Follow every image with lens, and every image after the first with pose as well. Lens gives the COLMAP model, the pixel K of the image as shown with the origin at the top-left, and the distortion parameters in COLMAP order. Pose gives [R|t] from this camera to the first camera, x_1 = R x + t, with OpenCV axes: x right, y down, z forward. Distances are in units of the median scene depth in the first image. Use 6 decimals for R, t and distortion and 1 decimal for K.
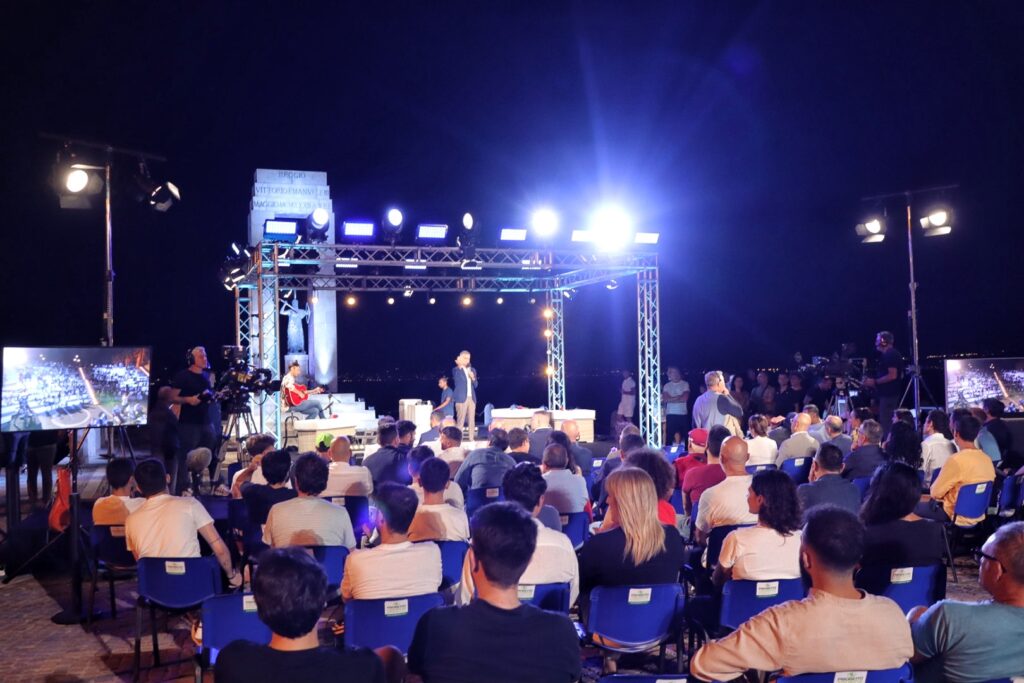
lens RADIAL K [[978.5, 0, 506.9], [0, 978.5, 353.9], [0, 0, 1]] dist [0.013733, 0.000000]
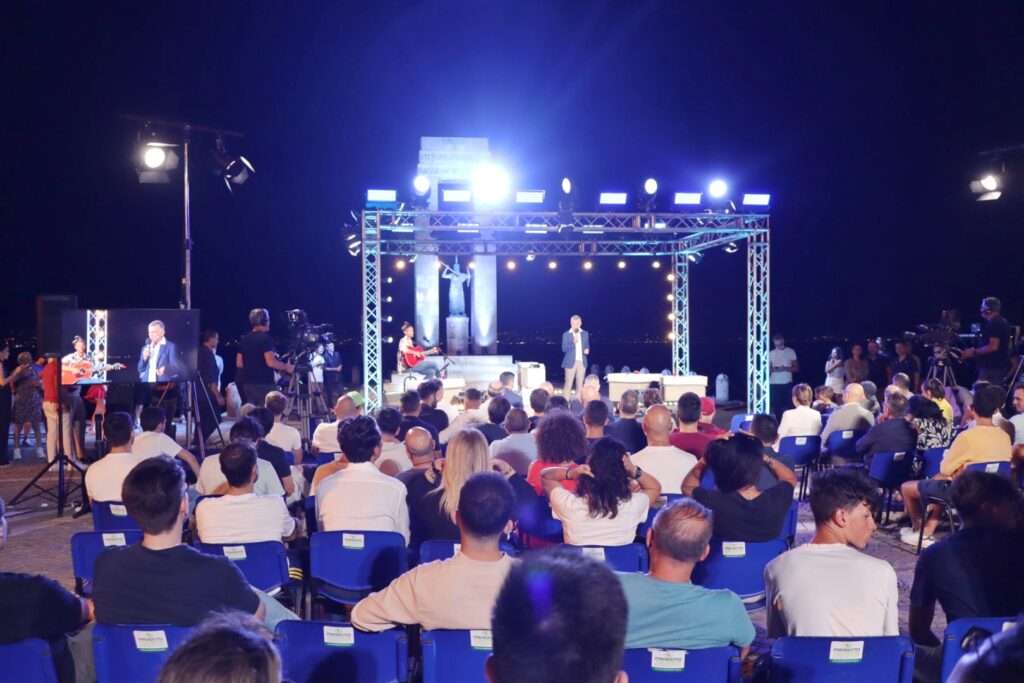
lens RADIAL K [[978.5, 0, 512.2], [0, 978.5, 357.2], [0, 0, 1]] dist [0.013733, 0.000000]
pose [[0.979683, 0.015465, -0.199956, 0.100616], [-0.007222, 0.999096, 0.041892, -0.001654], [0.200423, -0.039597, 0.978909, 0.000476]]
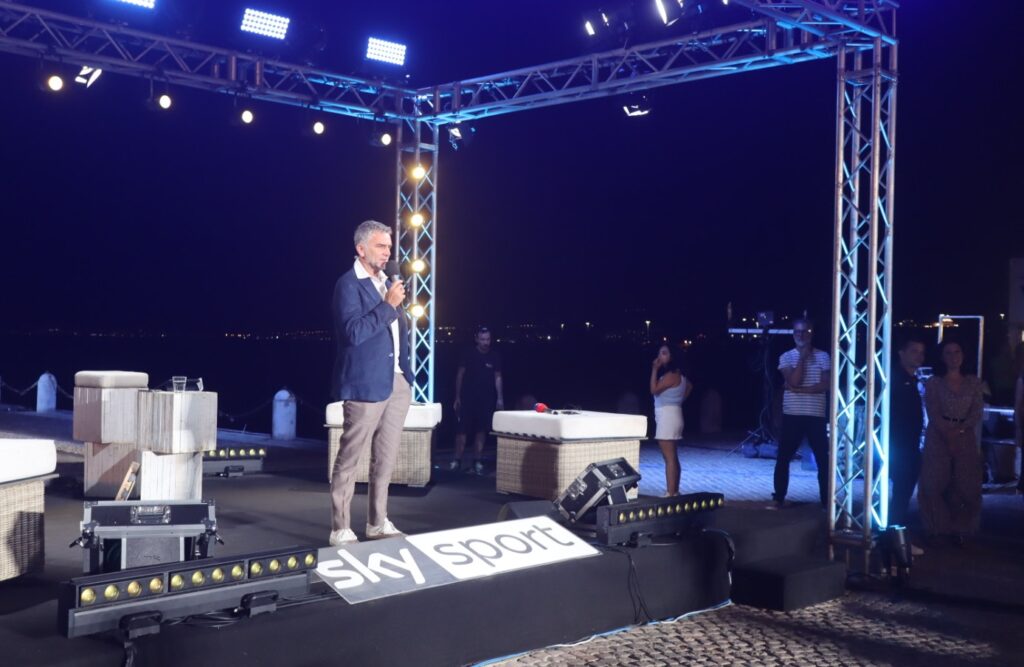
lens RADIAL K [[1119.1, 0, 509.9], [0, 1119.1, 333.6], [0, 0, 1]] dist [-0.070745, 0.000000]
pose [[0.879121, 0.034152, 0.475374, -0.182460], [-0.035708, 0.999346, -0.005761, 0.034362], [-0.475259, -0.011910, 0.879765, 0.676739]]
